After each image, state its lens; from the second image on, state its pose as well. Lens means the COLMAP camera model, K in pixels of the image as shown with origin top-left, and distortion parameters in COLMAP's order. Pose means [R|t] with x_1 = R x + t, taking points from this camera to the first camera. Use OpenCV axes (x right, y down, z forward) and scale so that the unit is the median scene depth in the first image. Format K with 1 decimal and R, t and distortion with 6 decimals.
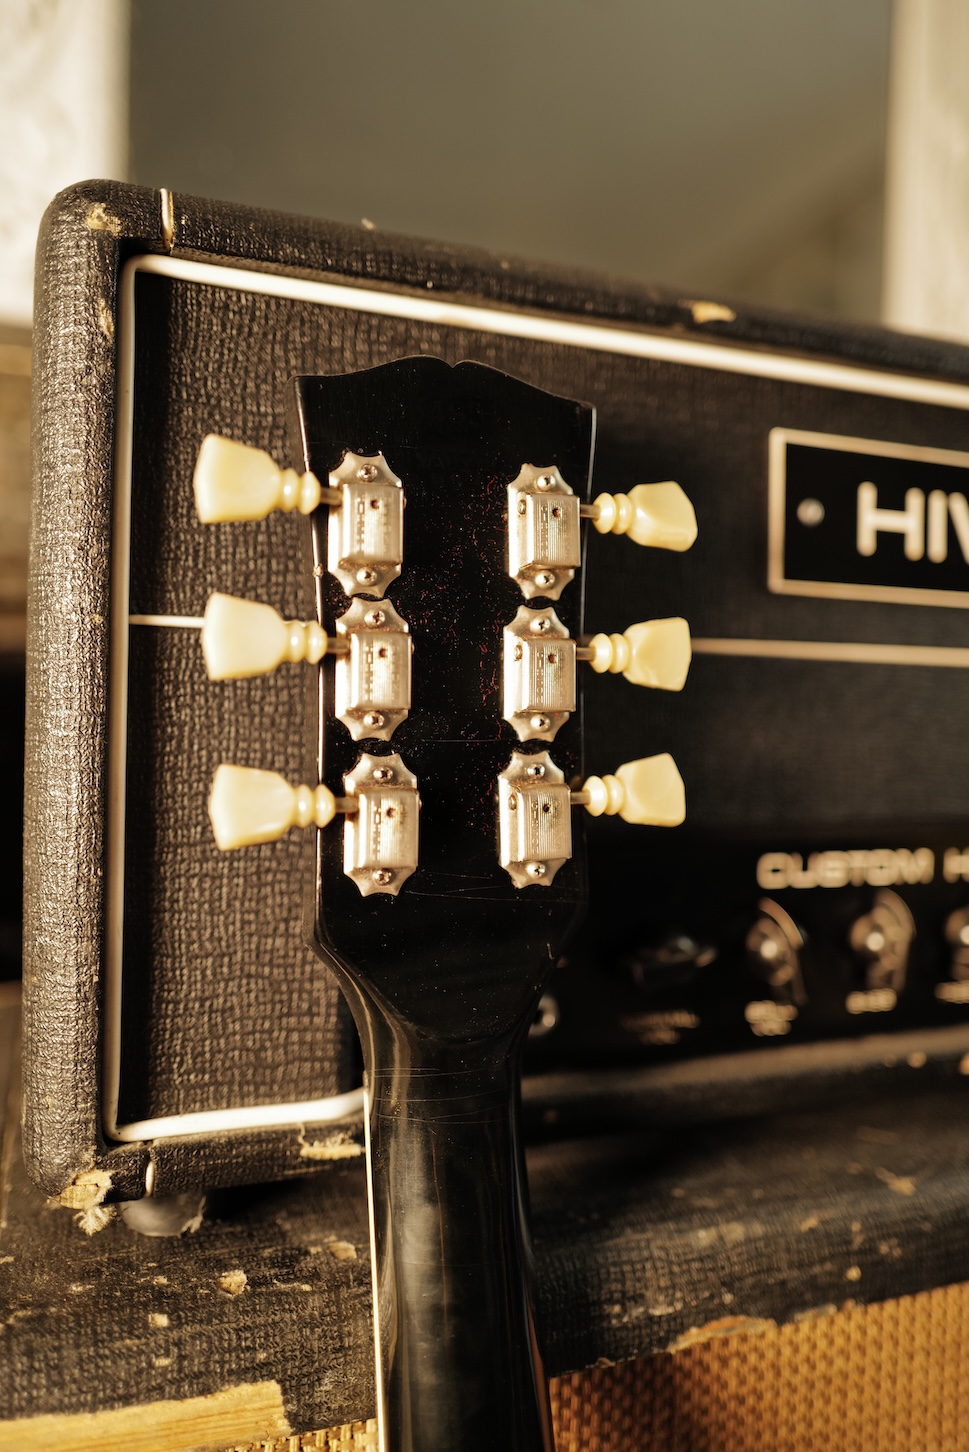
lens RADIAL K [[1063.1, 0, 484.5], [0, 1063.1, 726.0], [0, 0, 1]] dist [-0.016575, 0.013872]
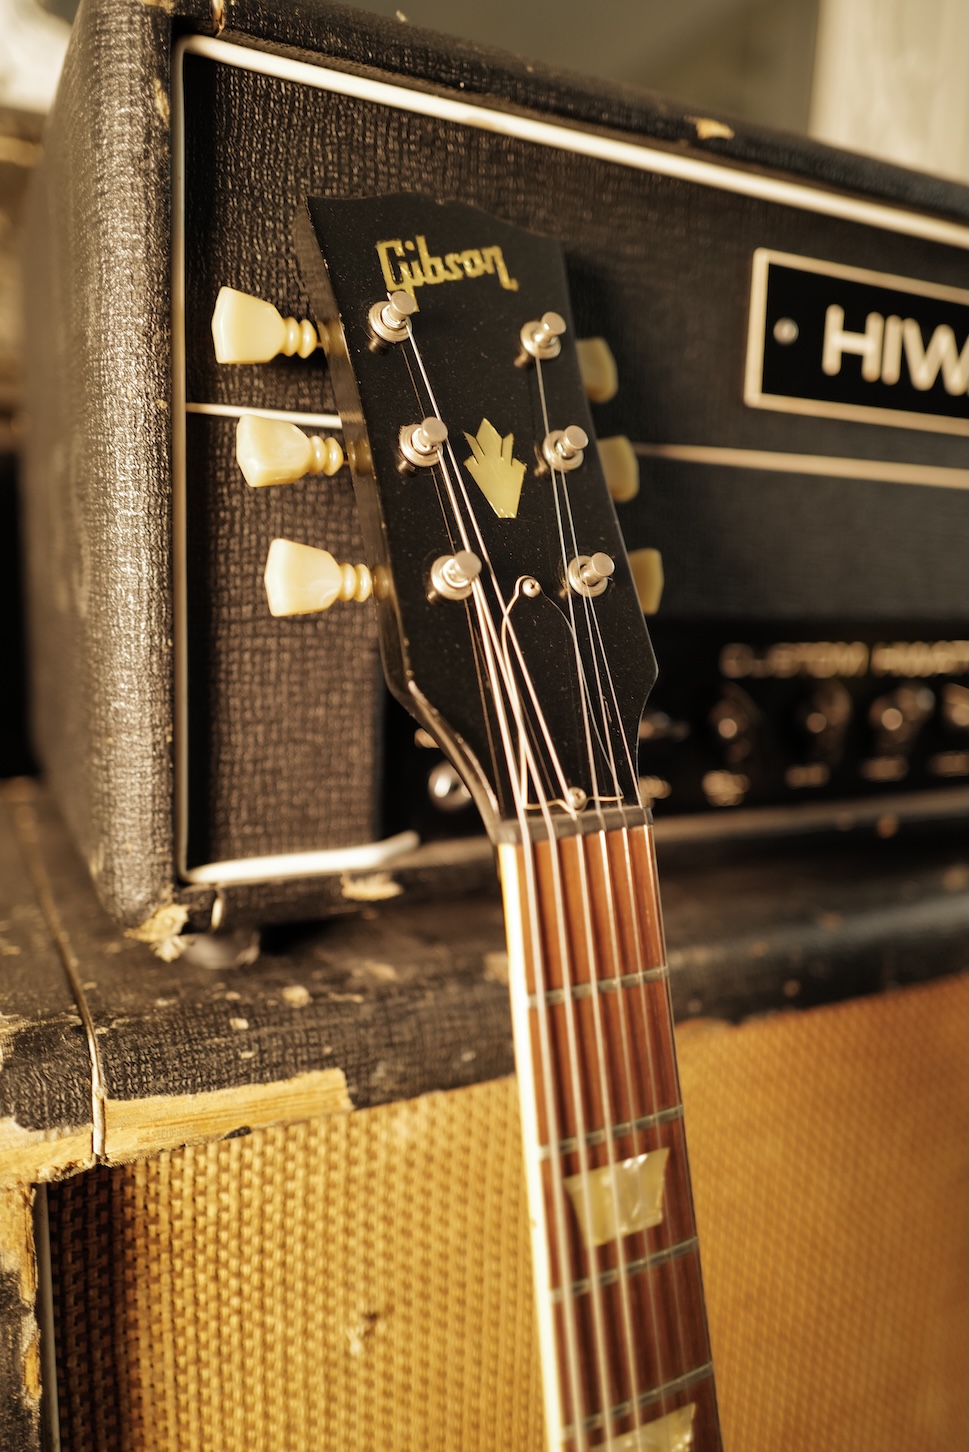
lens RADIAL K [[1063.1, 0, 484.5], [0, 1063.1, 726.0], [0, 0, 1]] dist [-0.016575, 0.013872]
pose [[0.993728, -0.001516, 0.111811, -0.151826], [-0.015628, 0.988211, 0.152301, 0.047255], [-0.110724, -0.153093, 0.981989, -0.119537]]
